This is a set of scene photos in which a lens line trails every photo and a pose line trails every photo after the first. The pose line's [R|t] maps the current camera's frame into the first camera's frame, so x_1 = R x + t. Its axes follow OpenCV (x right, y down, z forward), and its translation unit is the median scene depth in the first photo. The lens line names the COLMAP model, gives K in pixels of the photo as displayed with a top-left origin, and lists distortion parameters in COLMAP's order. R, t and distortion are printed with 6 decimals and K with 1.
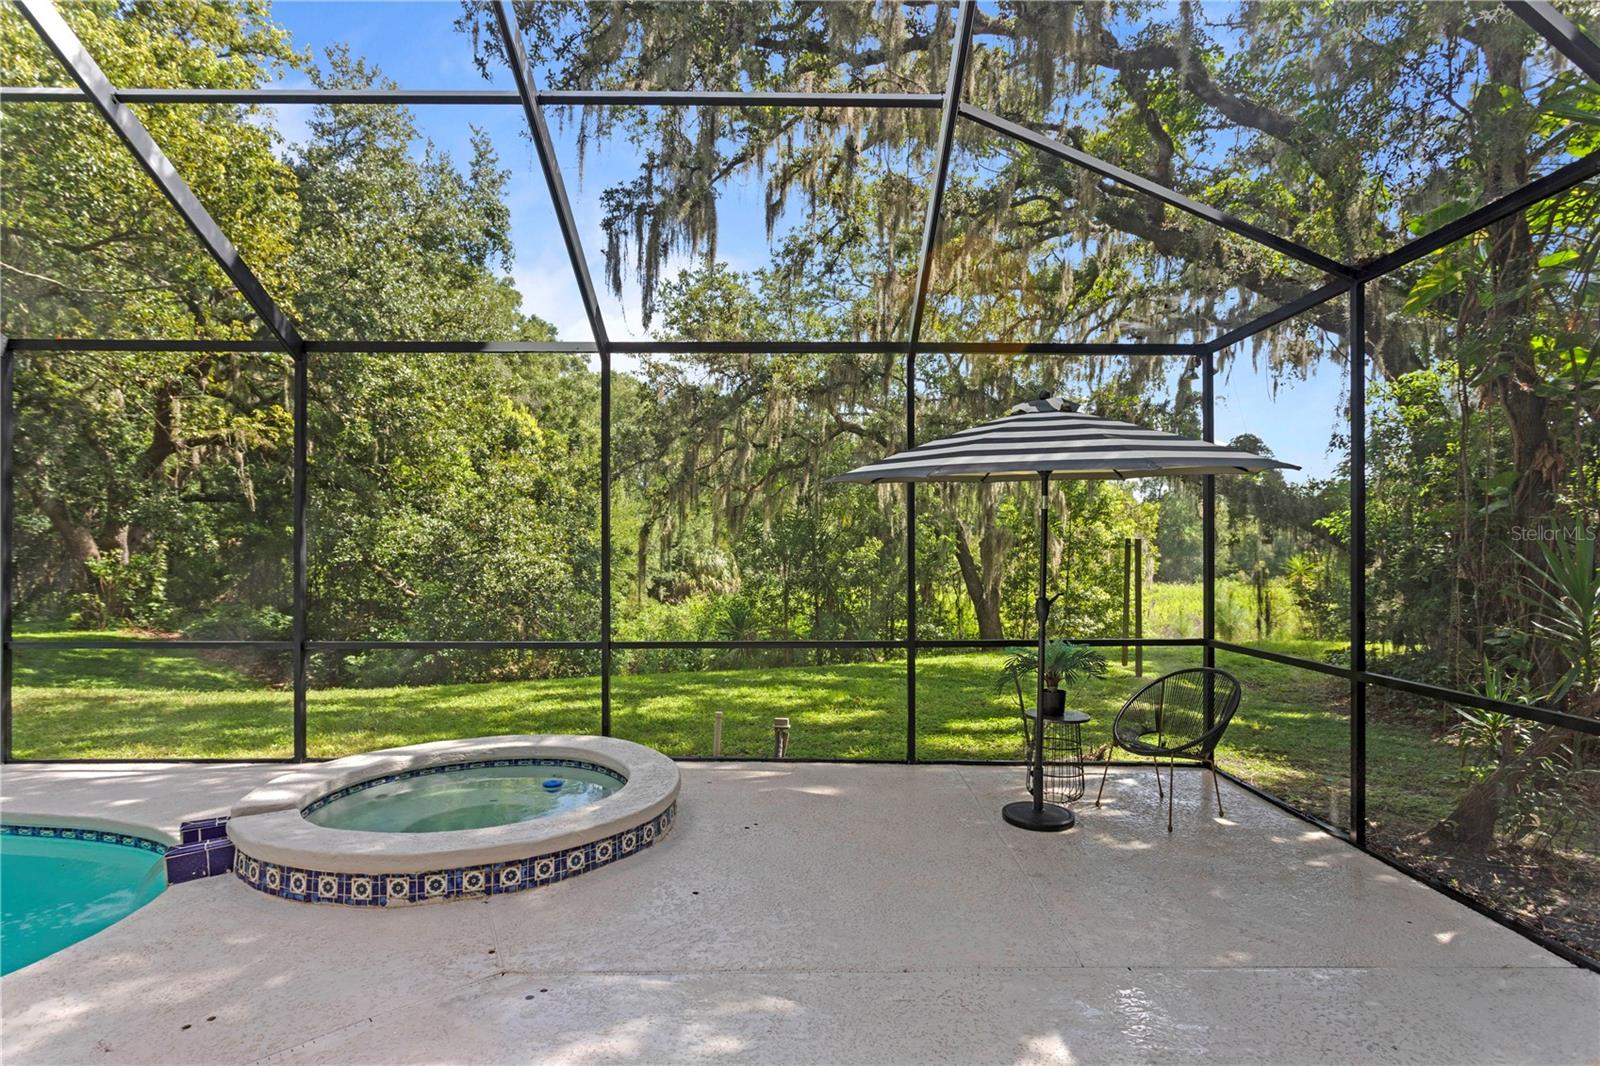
lens RADIAL K [[818.0, 0, 820.9], [0, 818.0, 553.6], [0, 0, 1]] dist [-0.013845, 0.009153]
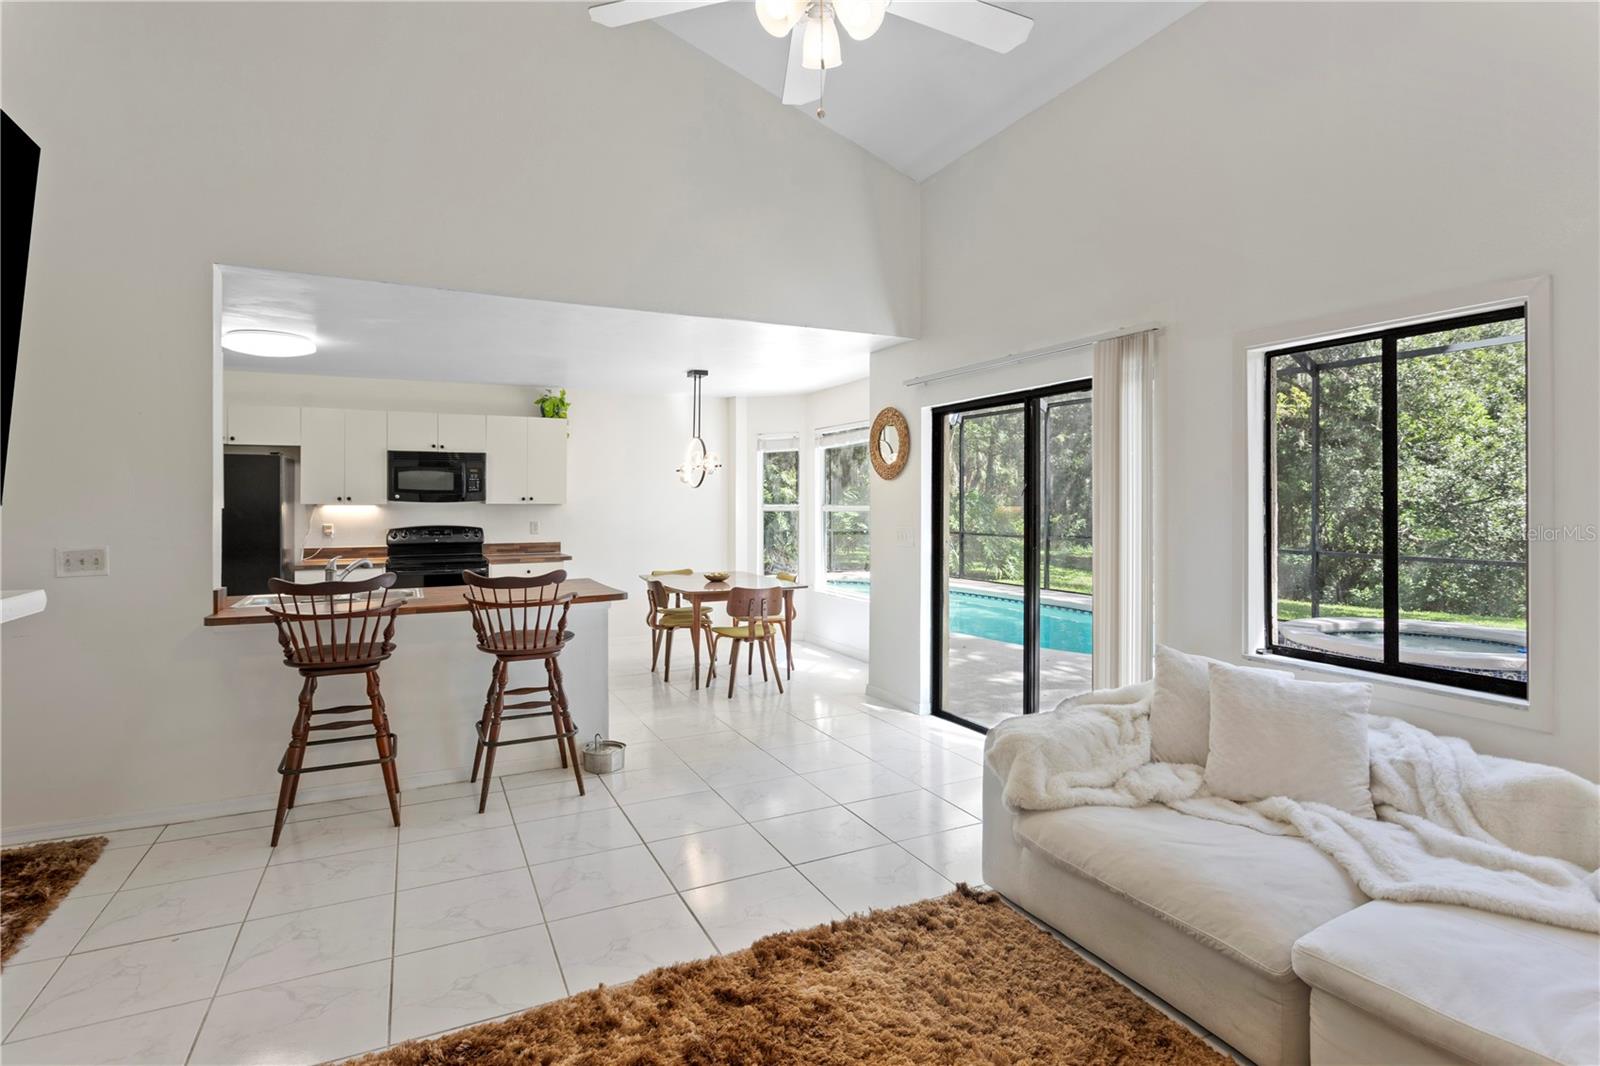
lens RADIAL K [[818.0, 0, 817.5], [0, 818.0, 500.7], [0, 0, 1]] dist [-0.013845, 0.009153]
pose [[0.442357, -0.004128, -0.896830, 0.197899], [-0.003838, 0.999972, -0.006496, 0.013939], [0.896831, 0.006315, 0.442328, -0.322357]]
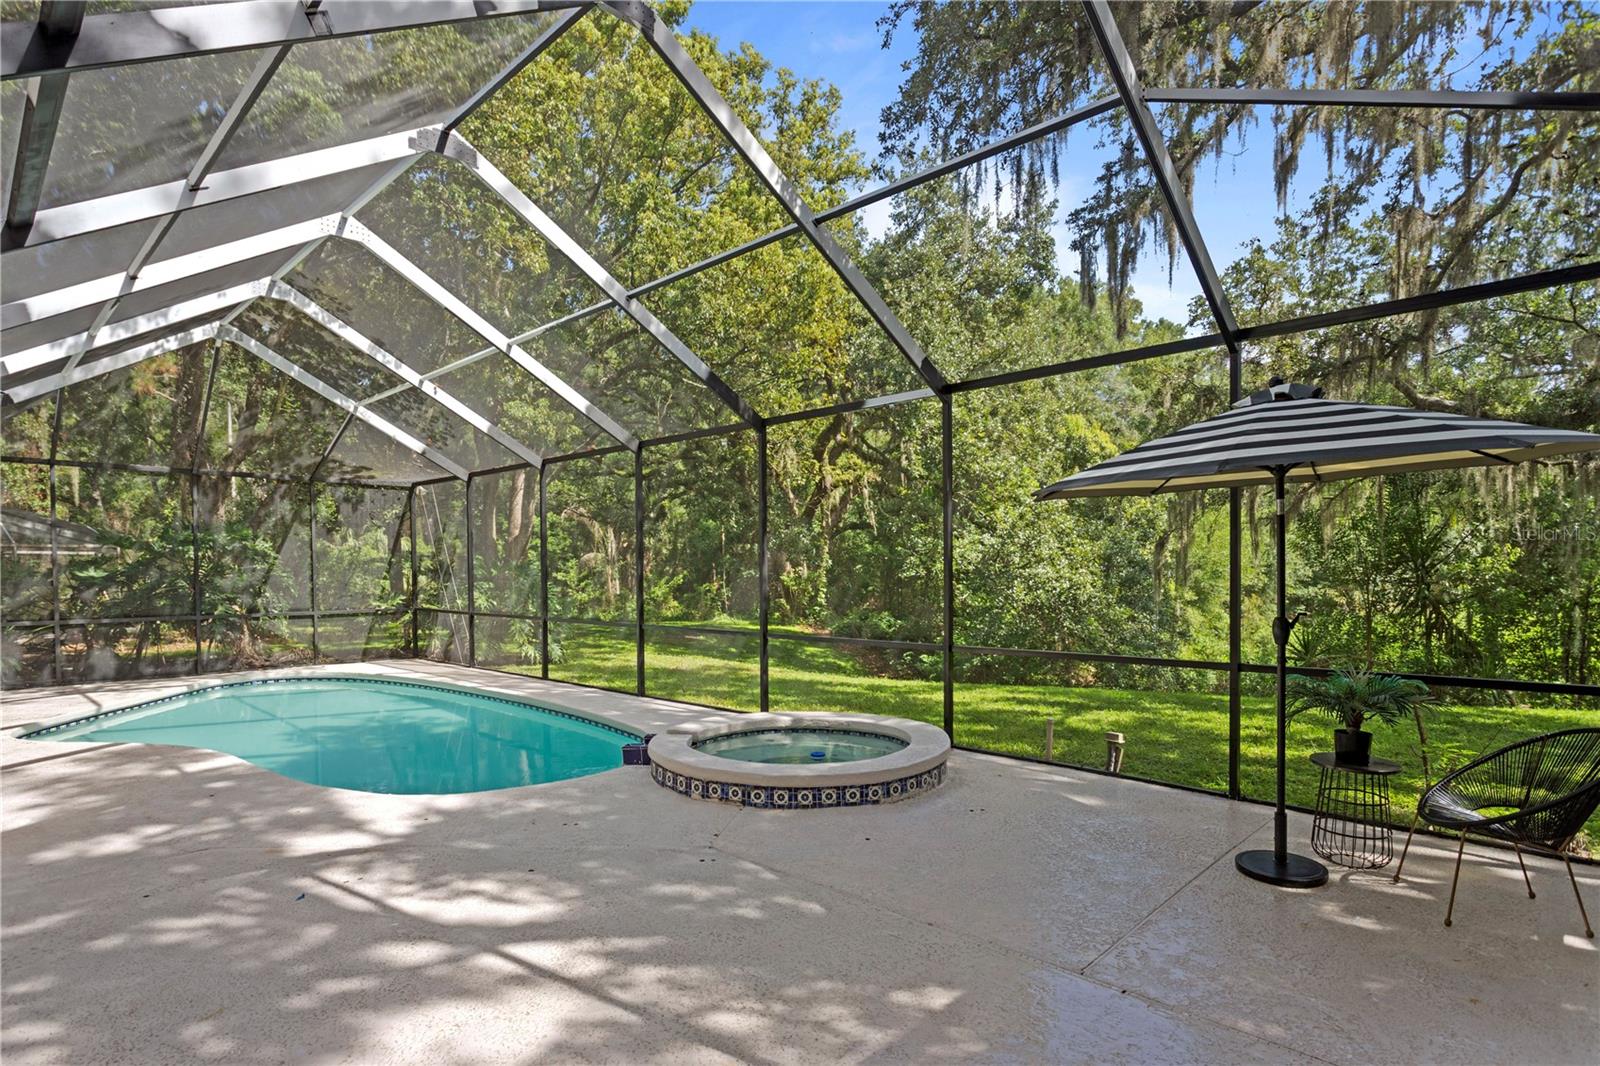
lens RADIAL K [[818.0, 0, 777.6], [0, 818.0, 584.8], [0, 0, 1]] dist [-0.013845, 0.009153]
pose [[0.708165, 0.007329, -0.706009, 0.190955], [0.007096, 0.999822, 0.017496, 0.000621], [0.706011, -0.017400, 0.707987, 0.006348]]
